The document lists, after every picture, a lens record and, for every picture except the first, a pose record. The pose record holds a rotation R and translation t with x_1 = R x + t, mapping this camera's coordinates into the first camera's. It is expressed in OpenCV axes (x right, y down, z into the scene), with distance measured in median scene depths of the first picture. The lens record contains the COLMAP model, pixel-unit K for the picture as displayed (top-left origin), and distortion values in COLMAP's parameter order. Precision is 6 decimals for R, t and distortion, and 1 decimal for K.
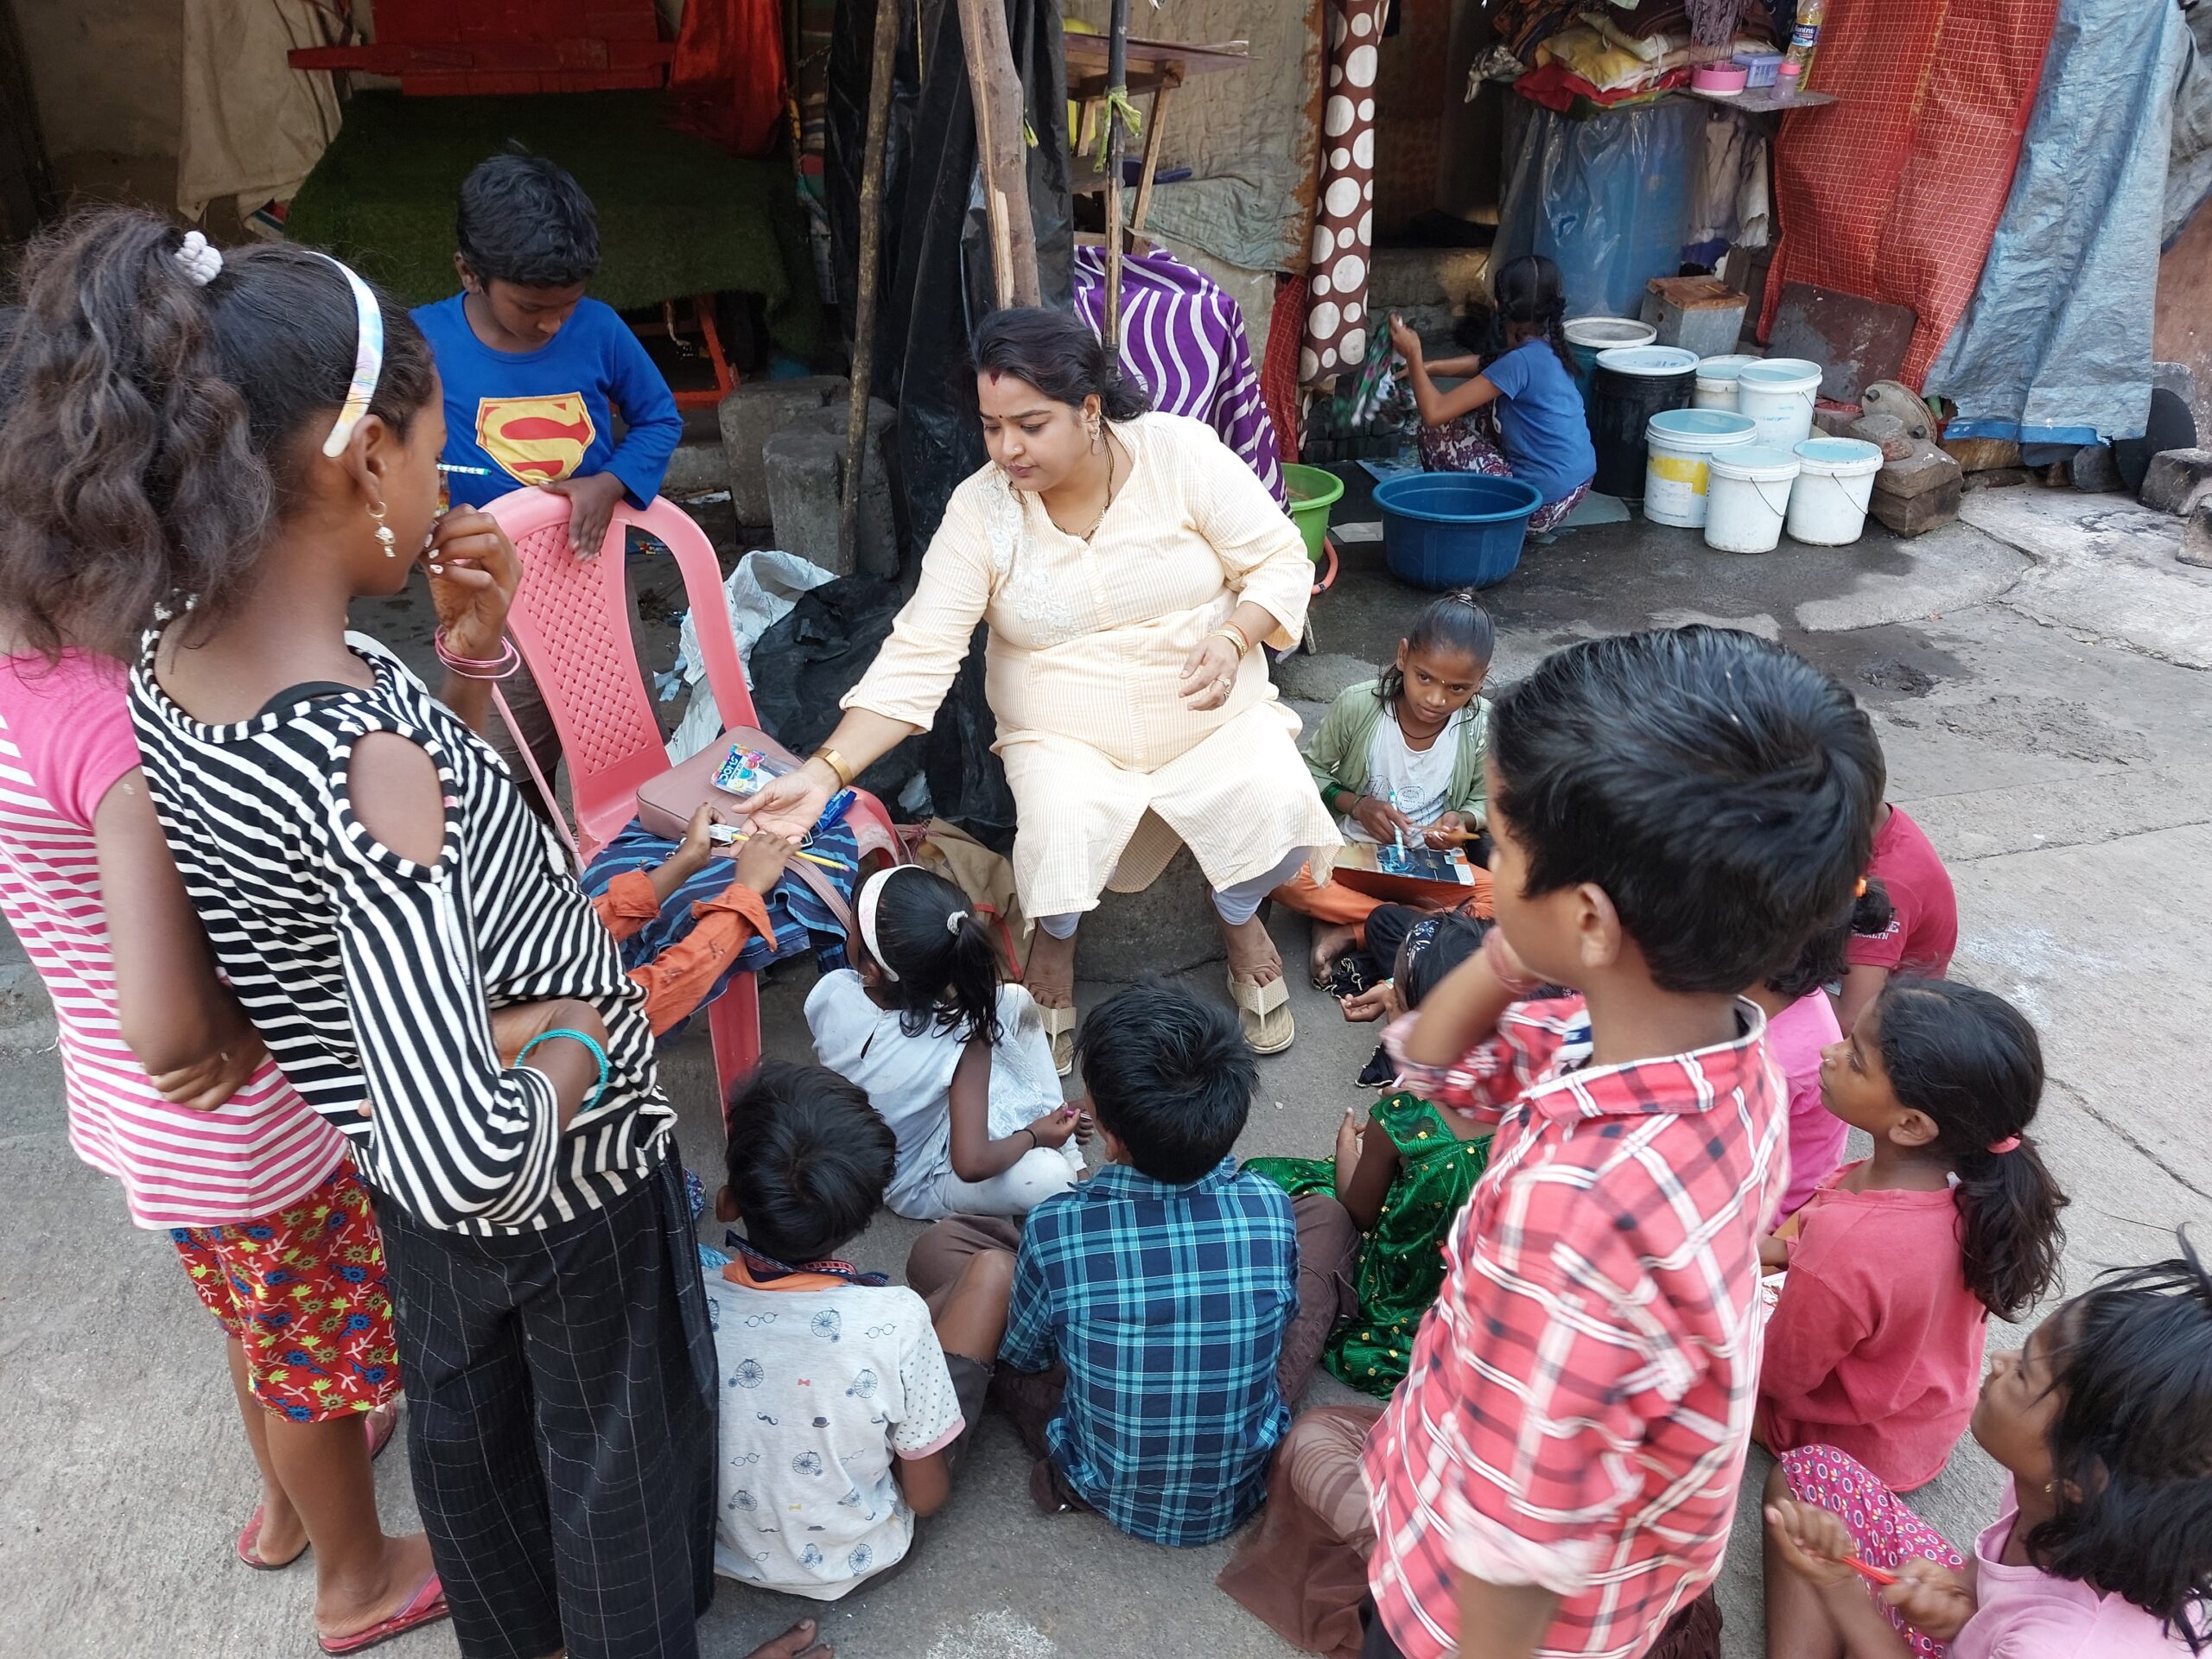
lens RADIAL K [[1708.1, 0, 982.4], [0, 1708.1, 751.2], [0, 0, 1]] dist [0.021059, -0.011001]
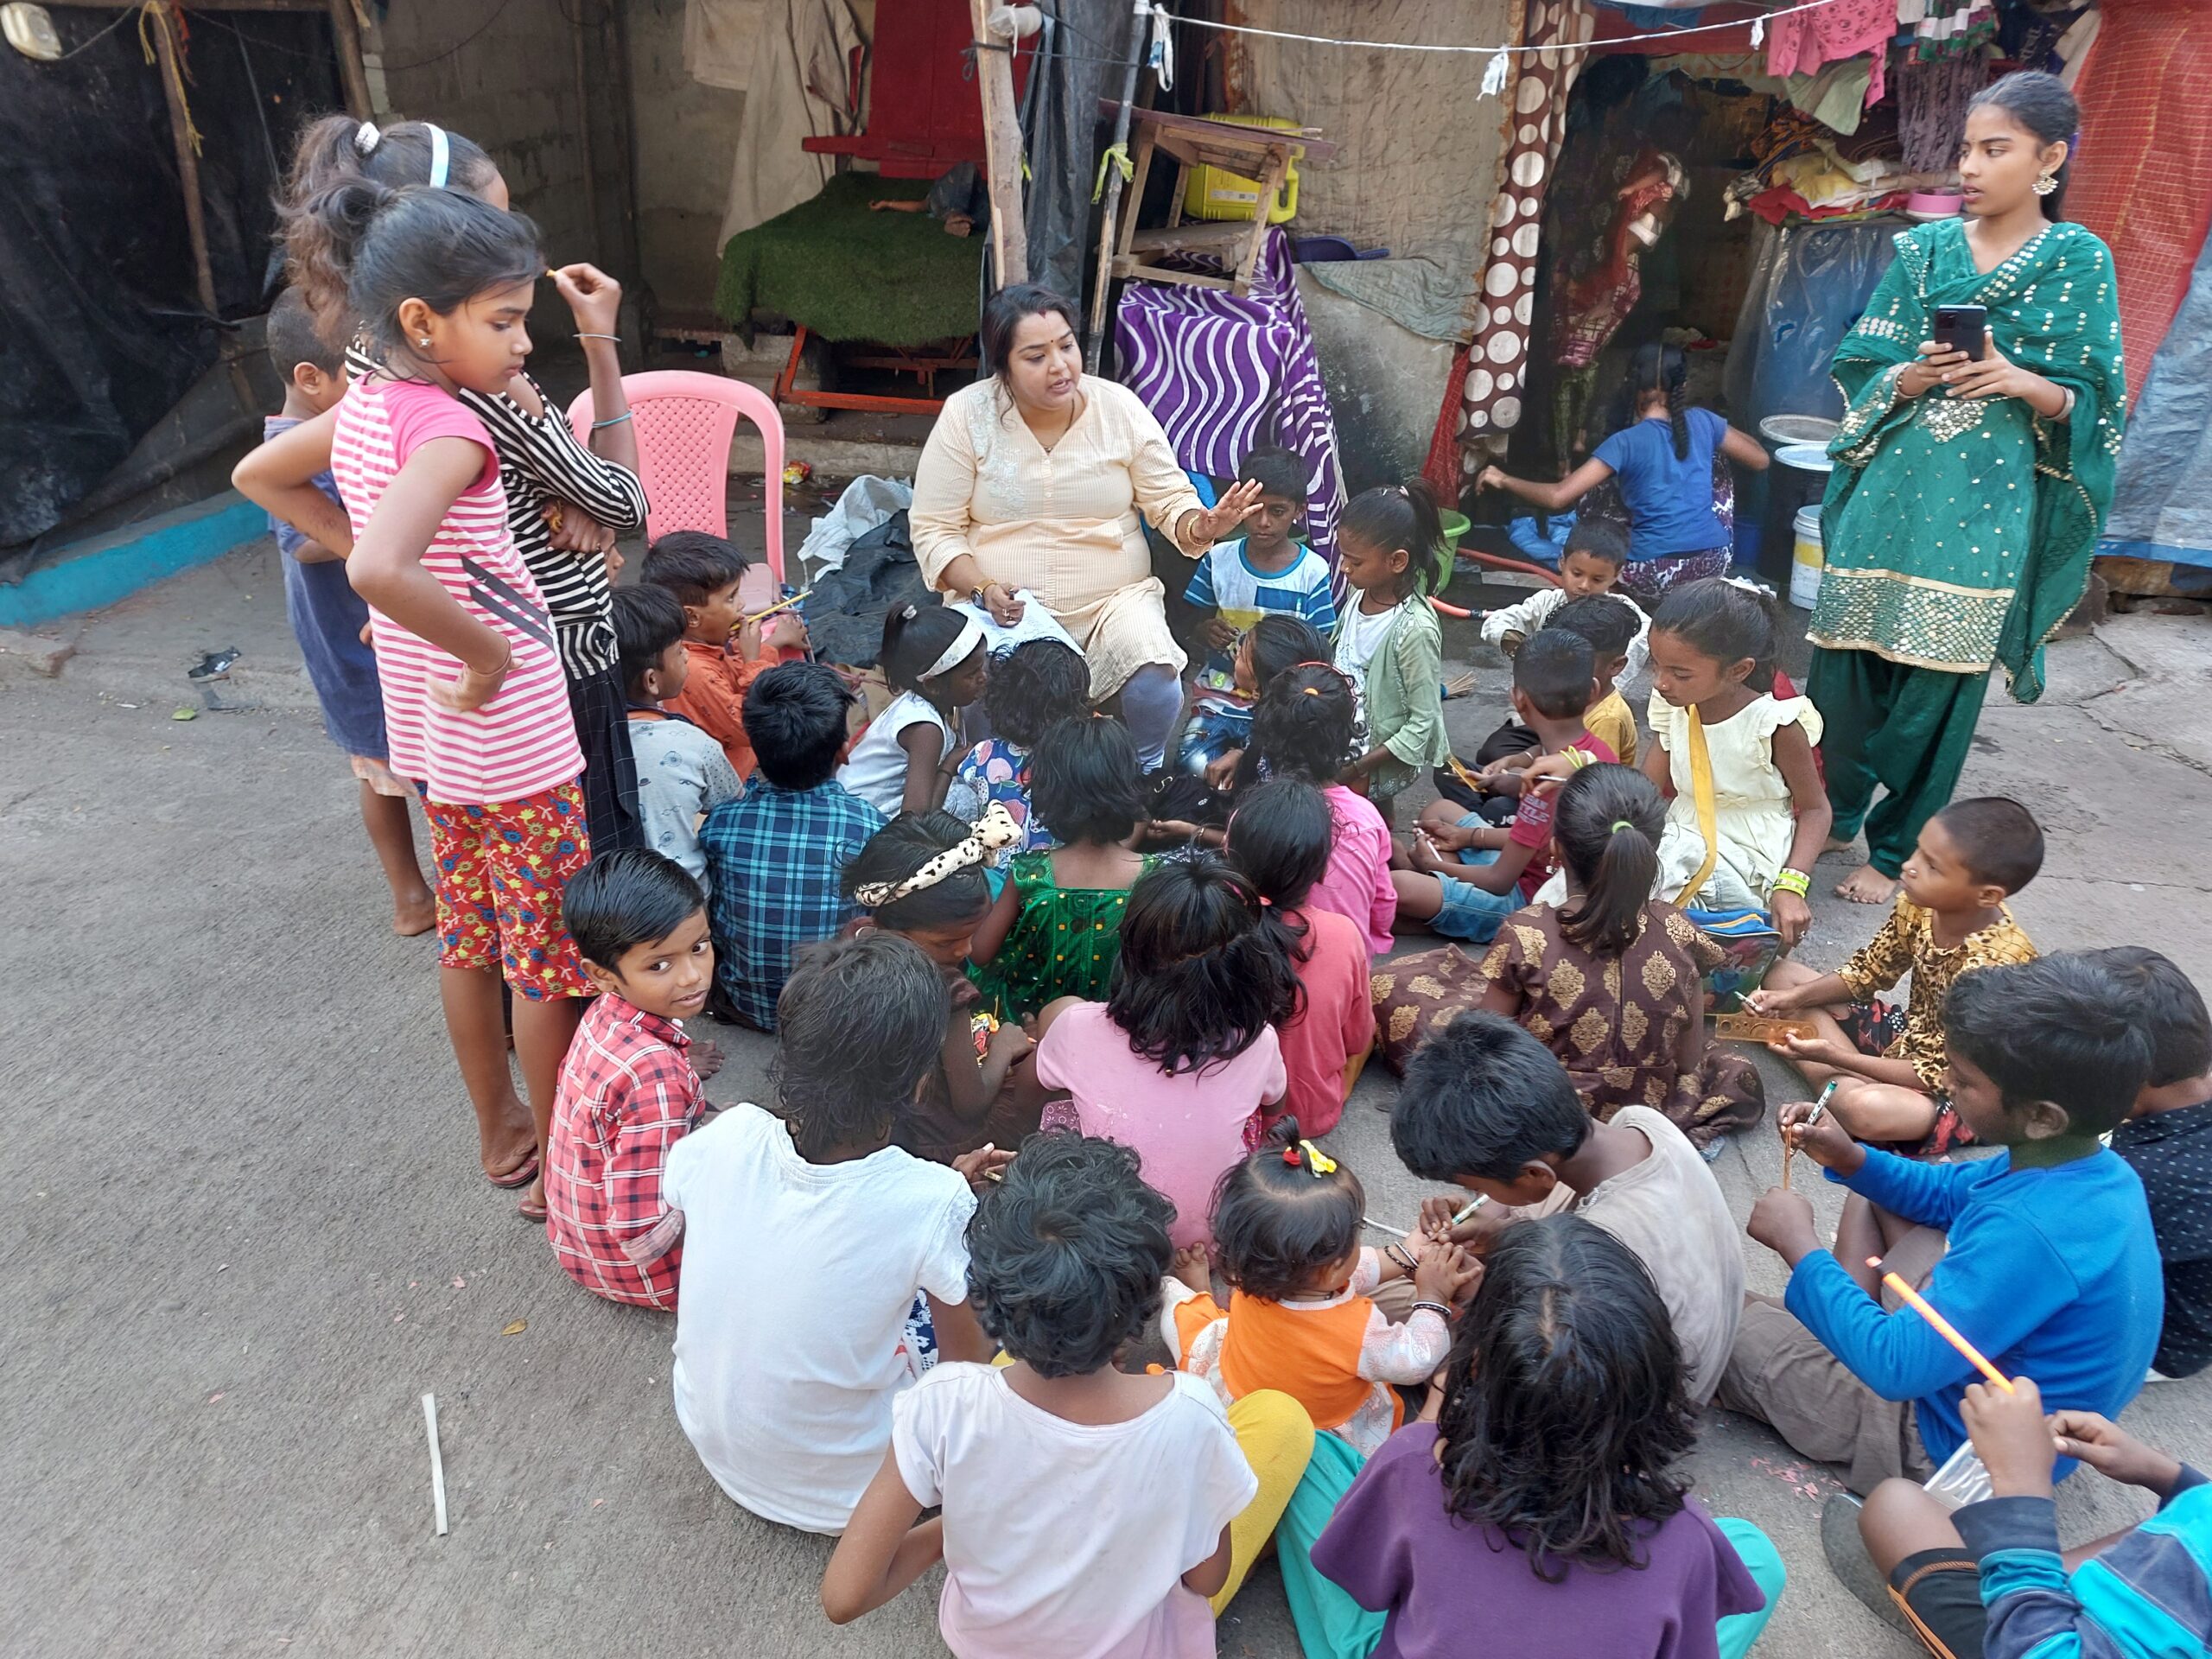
lens RADIAL K [[1708.1, 0, 982.4], [0, 1708.1, 751.2], [0, 0, 1]] dist [0.021059, -0.011001]
pose [[0.922008, 0.164159, -0.350646, 0.334377], [-0.190440, 0.980818, -0.041574, 0.099833], [0.337095, 0.105109, 0.935585, -0.158135]]
